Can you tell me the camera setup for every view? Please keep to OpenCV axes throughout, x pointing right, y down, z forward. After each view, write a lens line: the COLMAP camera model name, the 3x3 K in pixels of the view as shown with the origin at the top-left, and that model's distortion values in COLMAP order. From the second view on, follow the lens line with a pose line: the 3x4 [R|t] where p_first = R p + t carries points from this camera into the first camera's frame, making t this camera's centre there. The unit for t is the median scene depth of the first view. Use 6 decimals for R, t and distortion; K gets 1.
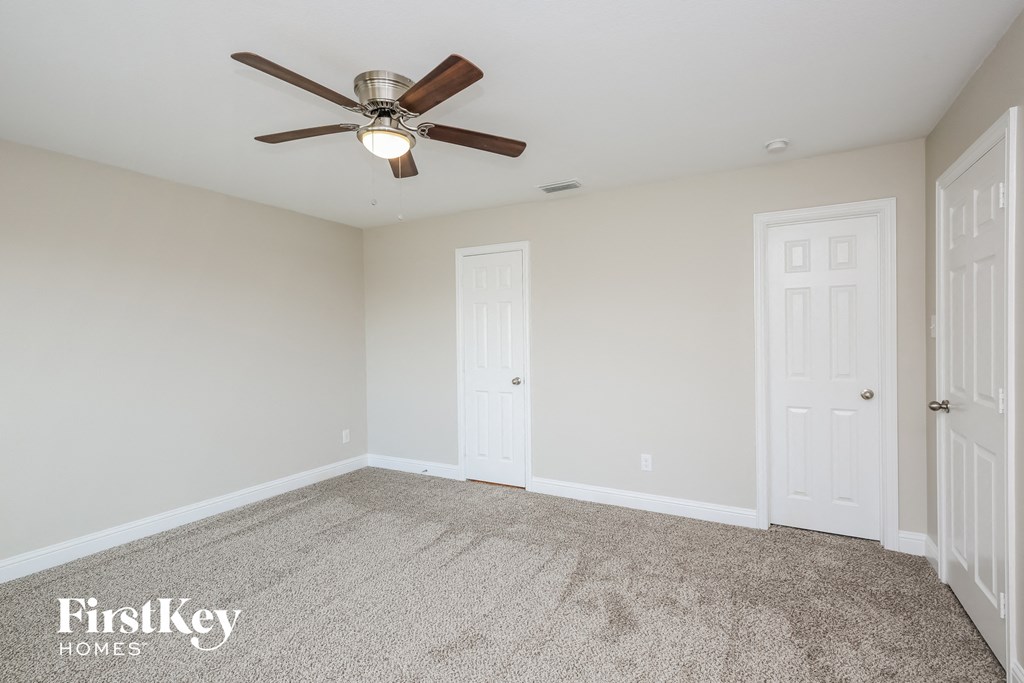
lens RADIAL K [[487.4, 0, 512.0], [0, 487.4, 341.5], [0, 0, 1]] dist [-0.002962, -0.000217]
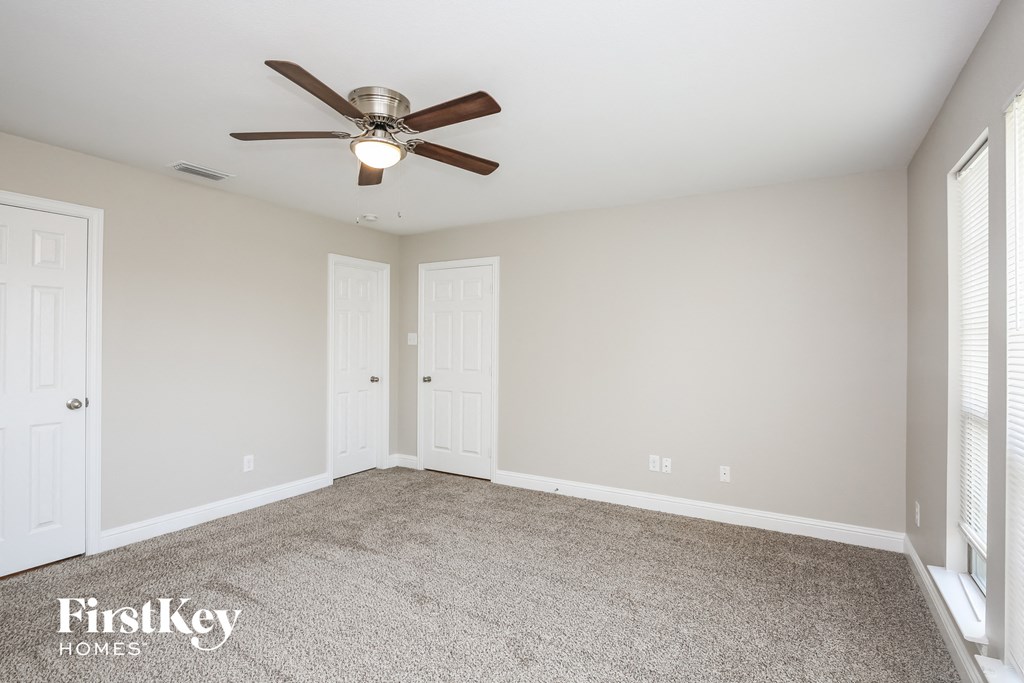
lens RADIAL K [[500.1, 0, 515.1], [0, 500.1, 335.3], [0, 0, 1]] dist [-0.013103, -0.001036]
pose [[0.014386, 0.024532, 0.999596, -0.882657], [0.003888, 0.999690, -0.024590, 0.004045], [-0.999889, 0.004241, 0.014286, 0.465632]]
